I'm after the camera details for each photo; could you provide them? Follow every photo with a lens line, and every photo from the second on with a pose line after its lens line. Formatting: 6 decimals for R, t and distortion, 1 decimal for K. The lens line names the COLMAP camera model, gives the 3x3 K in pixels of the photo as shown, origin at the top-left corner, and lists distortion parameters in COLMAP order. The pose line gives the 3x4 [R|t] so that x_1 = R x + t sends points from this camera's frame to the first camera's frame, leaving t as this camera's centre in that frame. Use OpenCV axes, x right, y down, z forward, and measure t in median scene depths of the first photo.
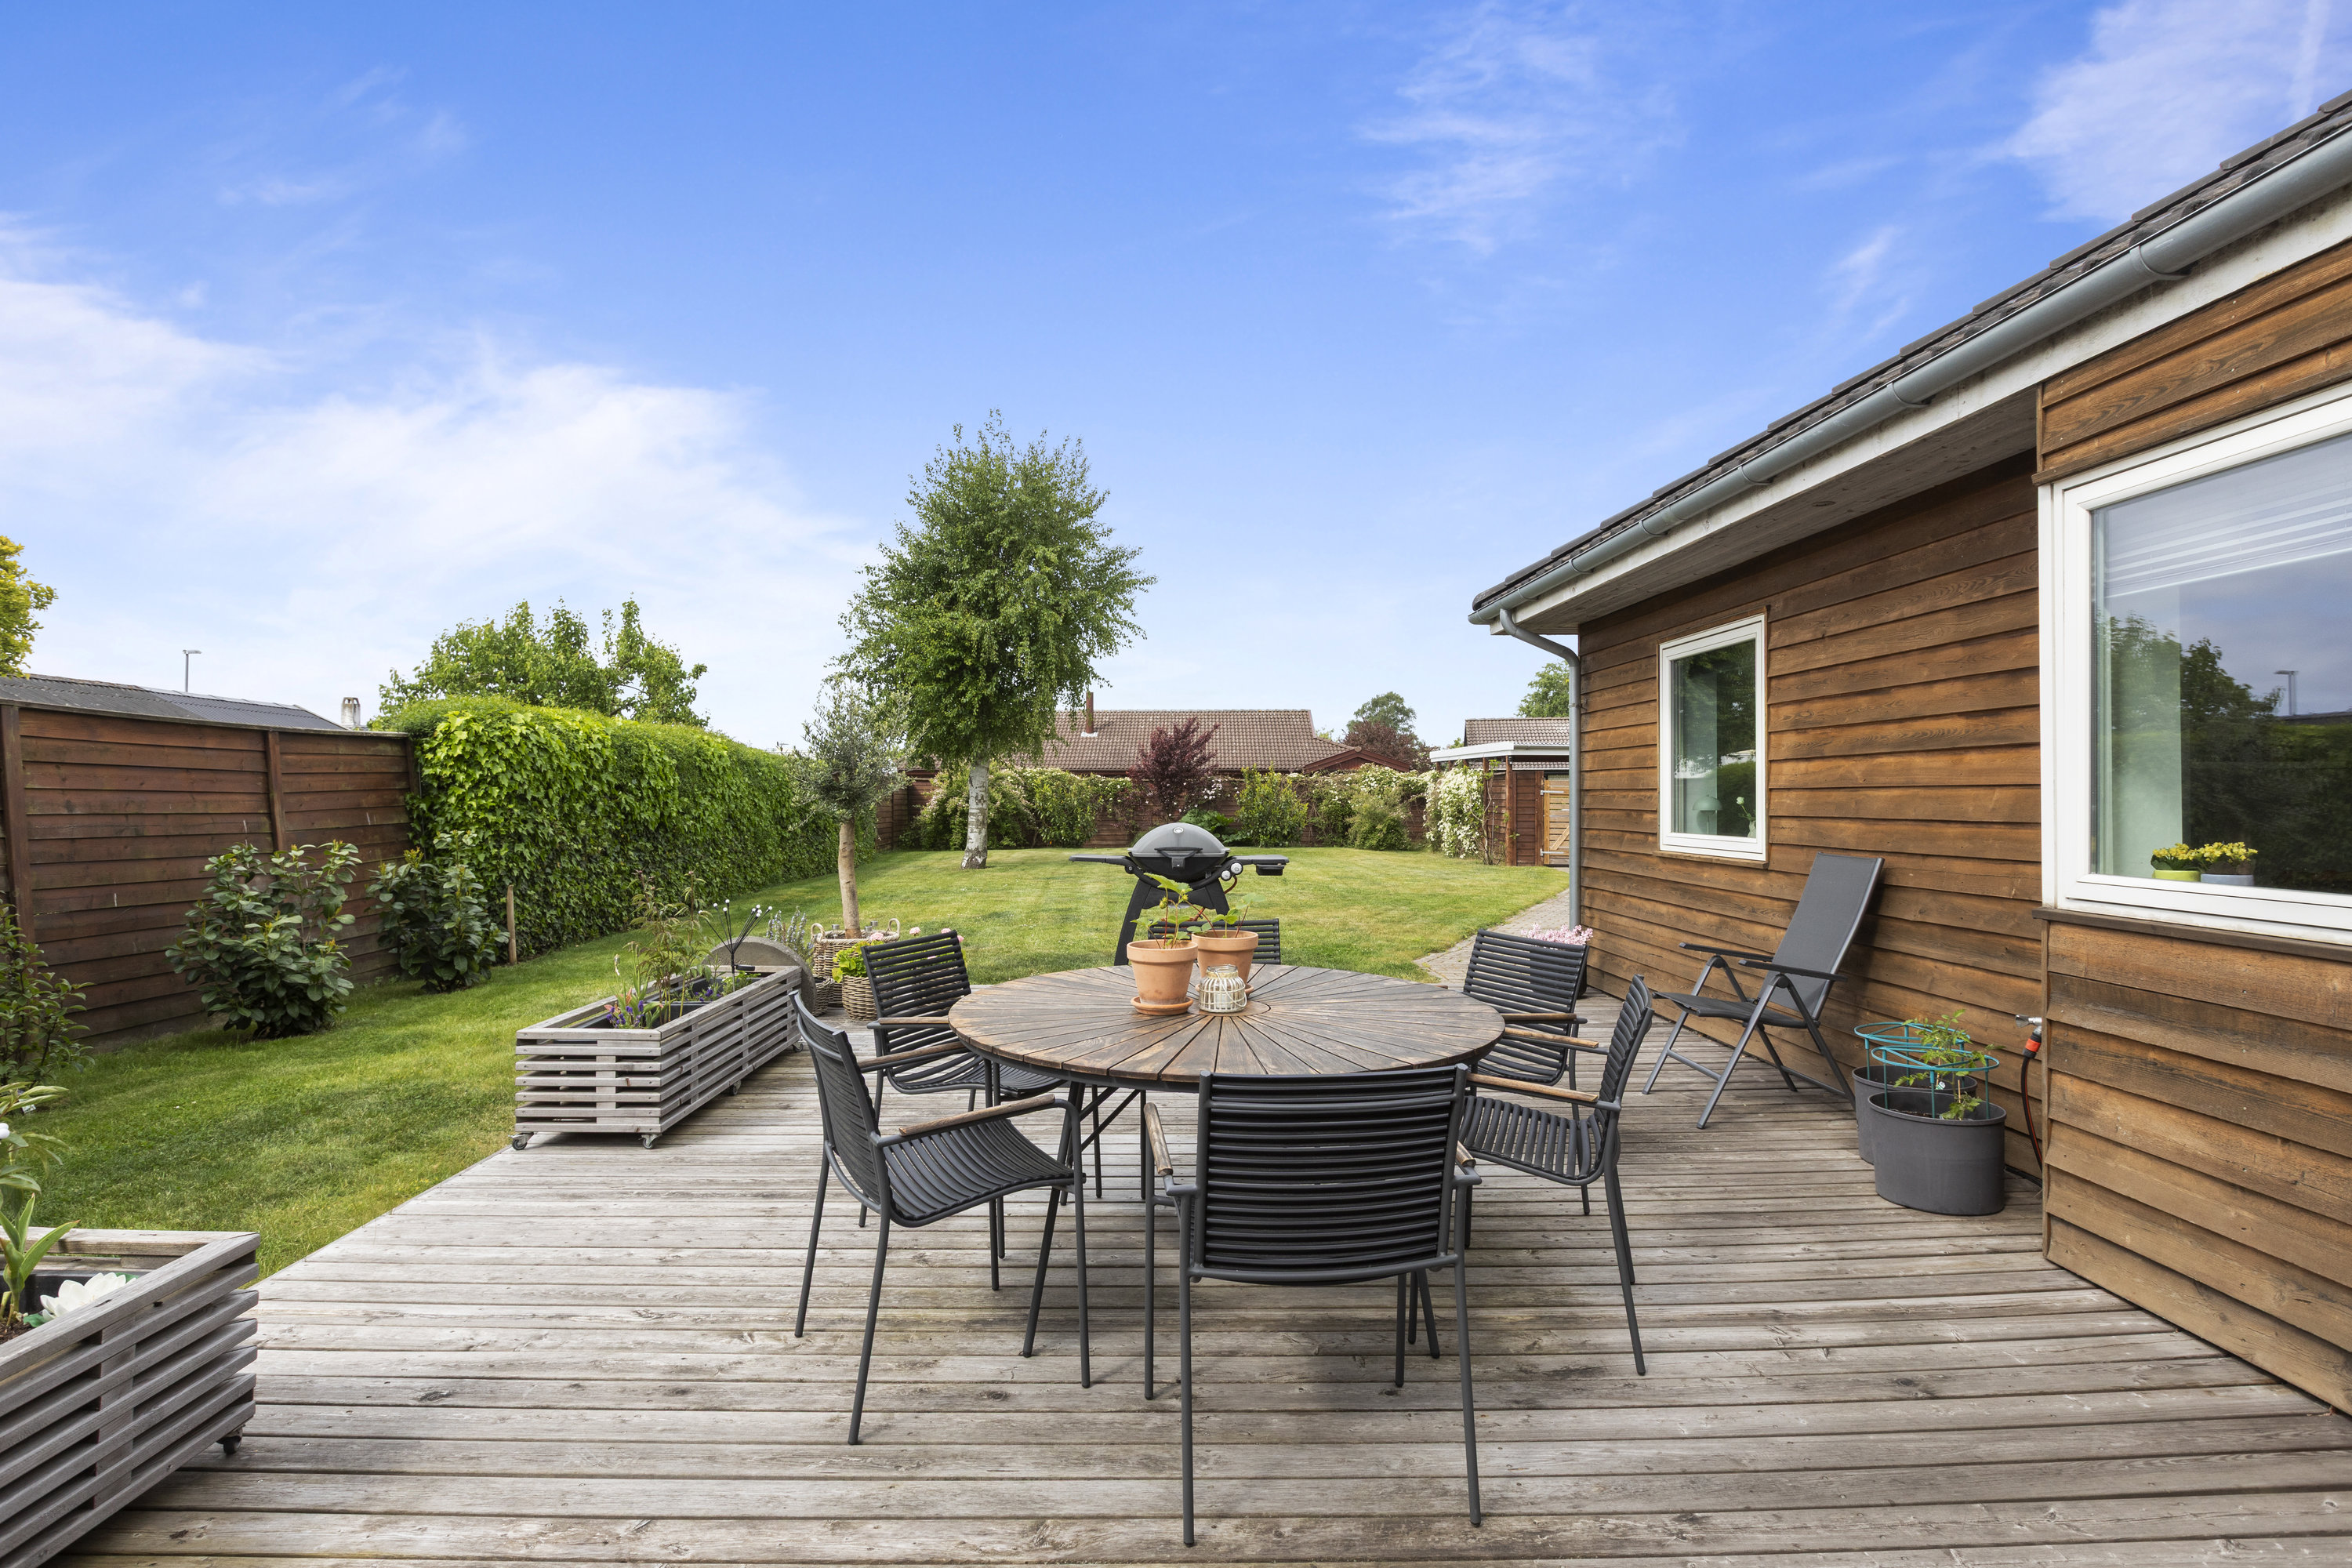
lens RADIAL K [[1224.3, 0, 1180.4], [0, 1224.3, 790.3], [0, 0, 1]] dist [-0.001539, -0.003007]
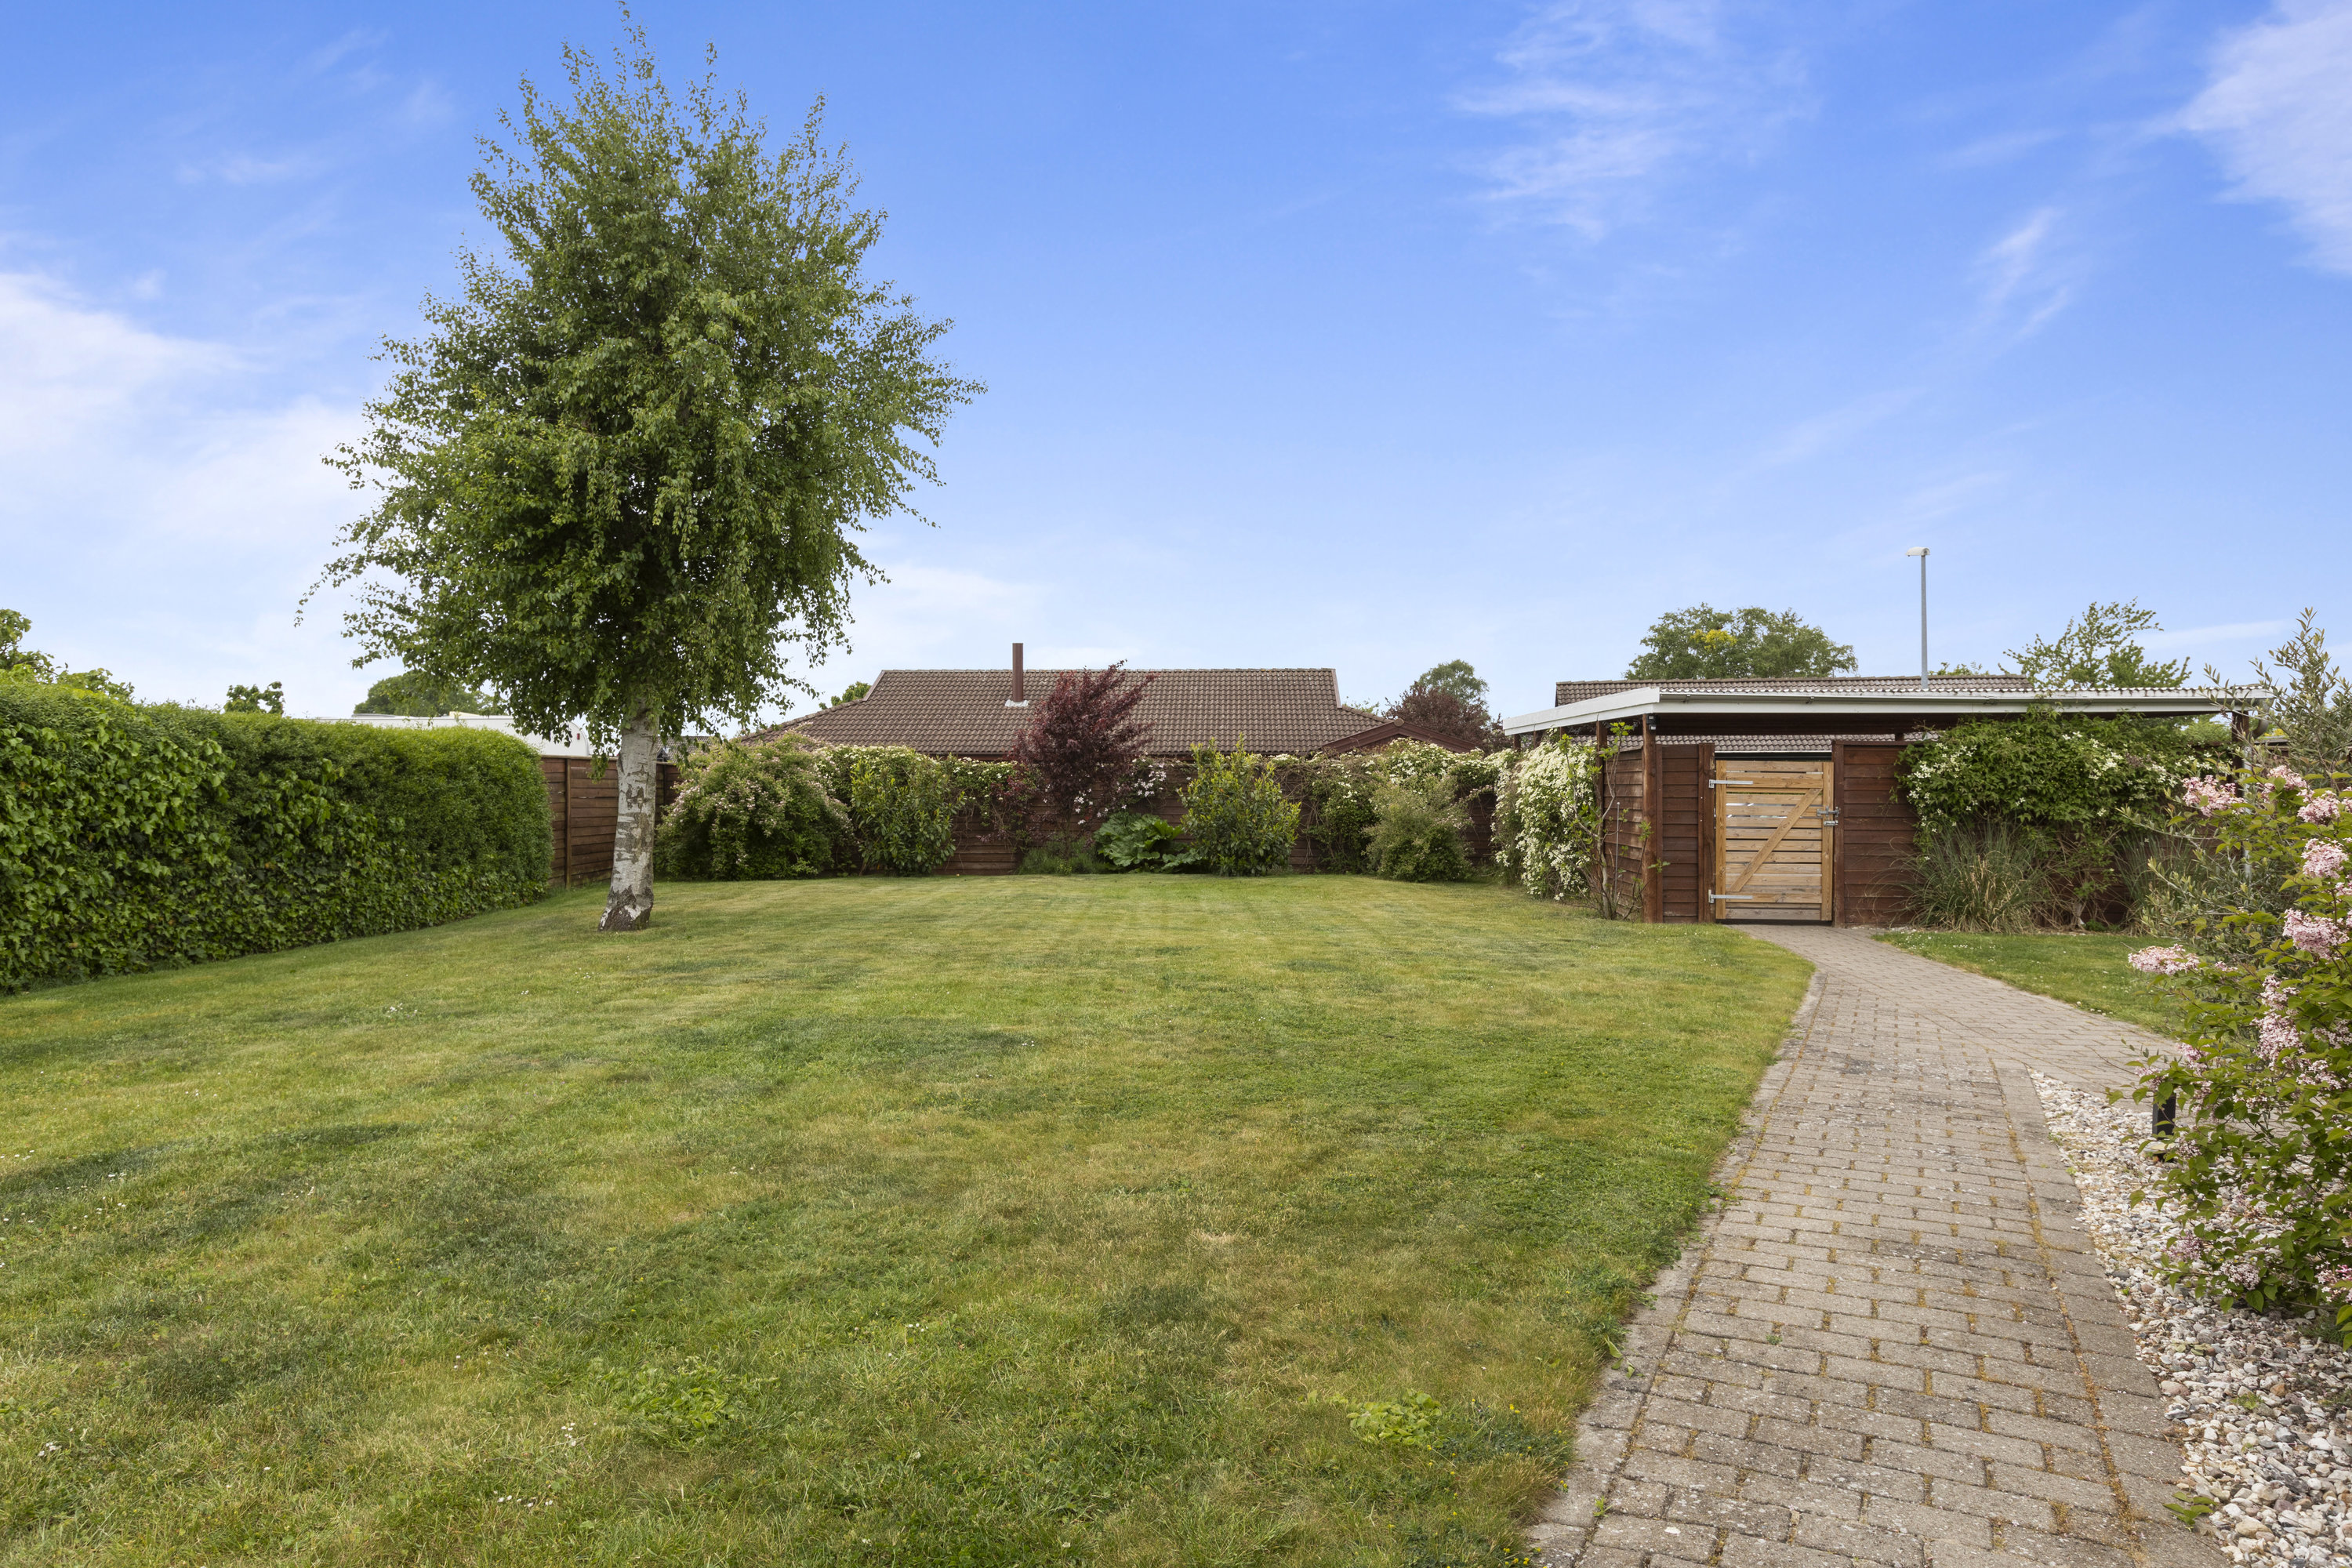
lens RADIAL K [[1490.5, 0, 1174.9], [0, 1490.5, 789.6], [0, 0, 1]] dist [-0.000299, -0.001111]
pose [[0.999820, -0.000795, -0.018974, 0.065843], [0.000850, 0.999995, 0.002877, 0.002228], [0.018972, -0.002893, 0.999816, 0.307051]]
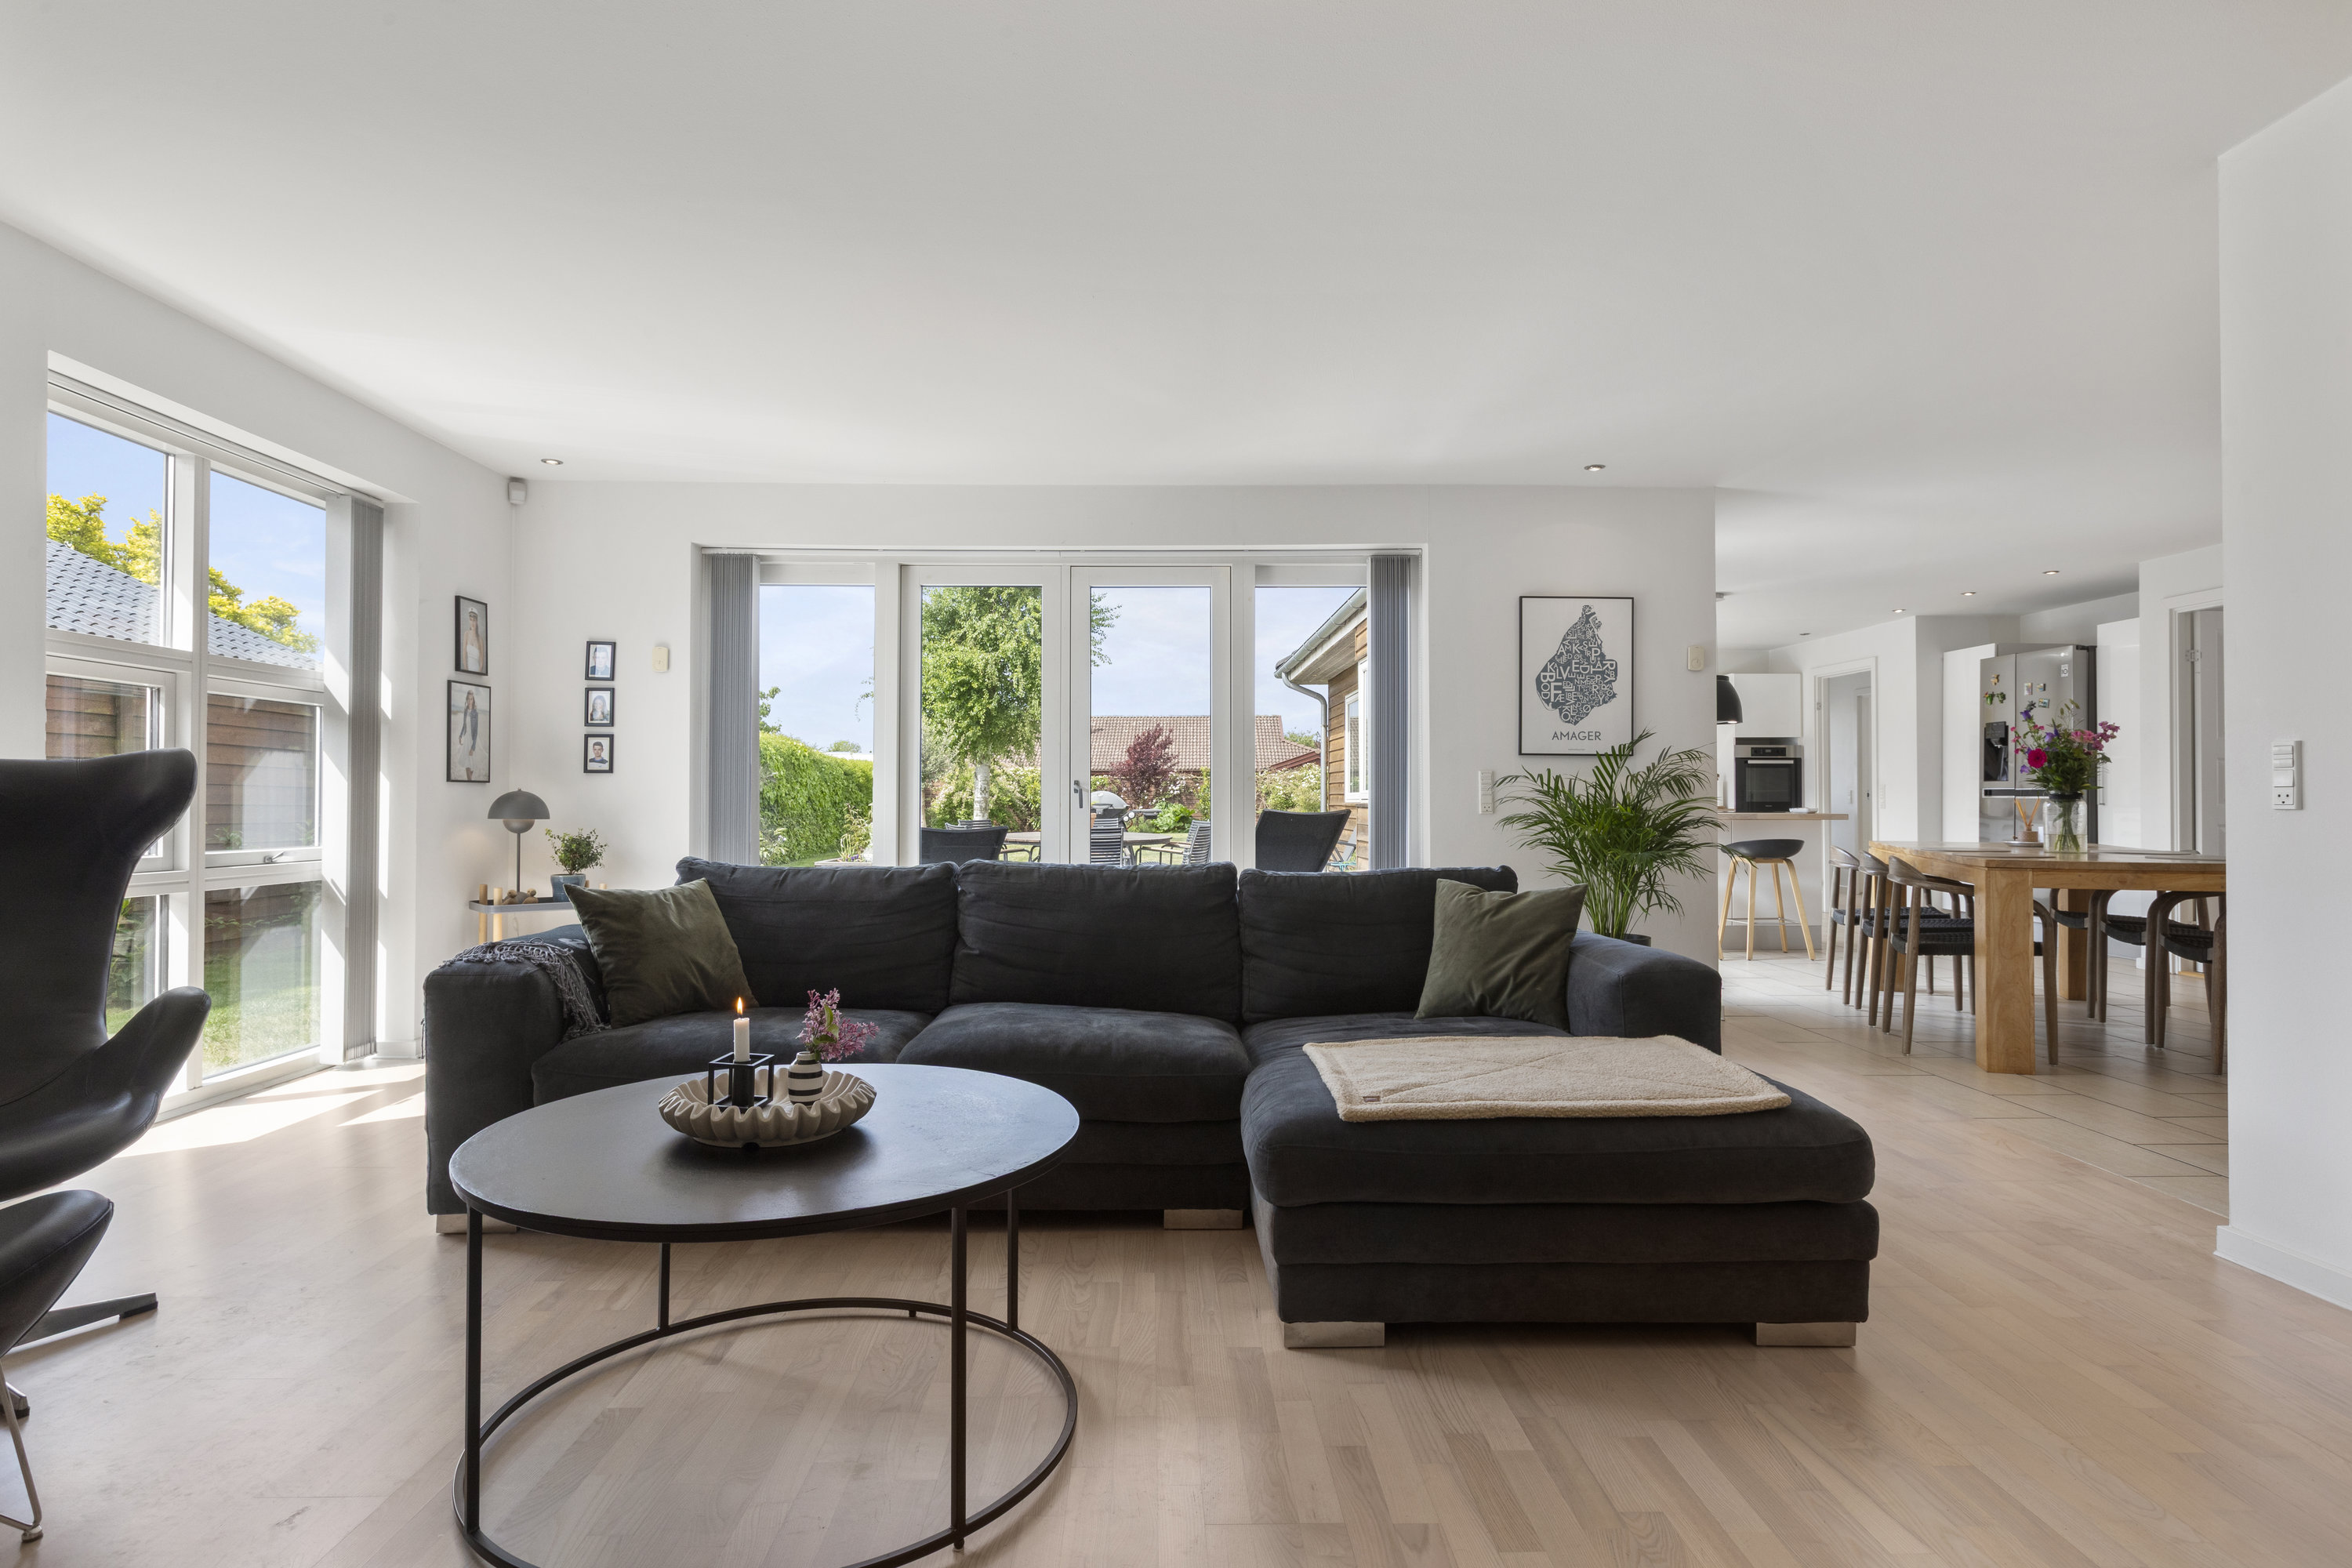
lens RADIAL K [[1275.0, 0, 1173.5], [0, 1275.0, 787.1], [0, 0, 1]] dist [0.005703, -0.000822]
pose [[0.999986, -0.001012, -0.005114, 0.035826], [0.000982, 0.999982, -0.005951, 0.010376], [0.005120, 0.005946, 0.999969, -0.283699]]
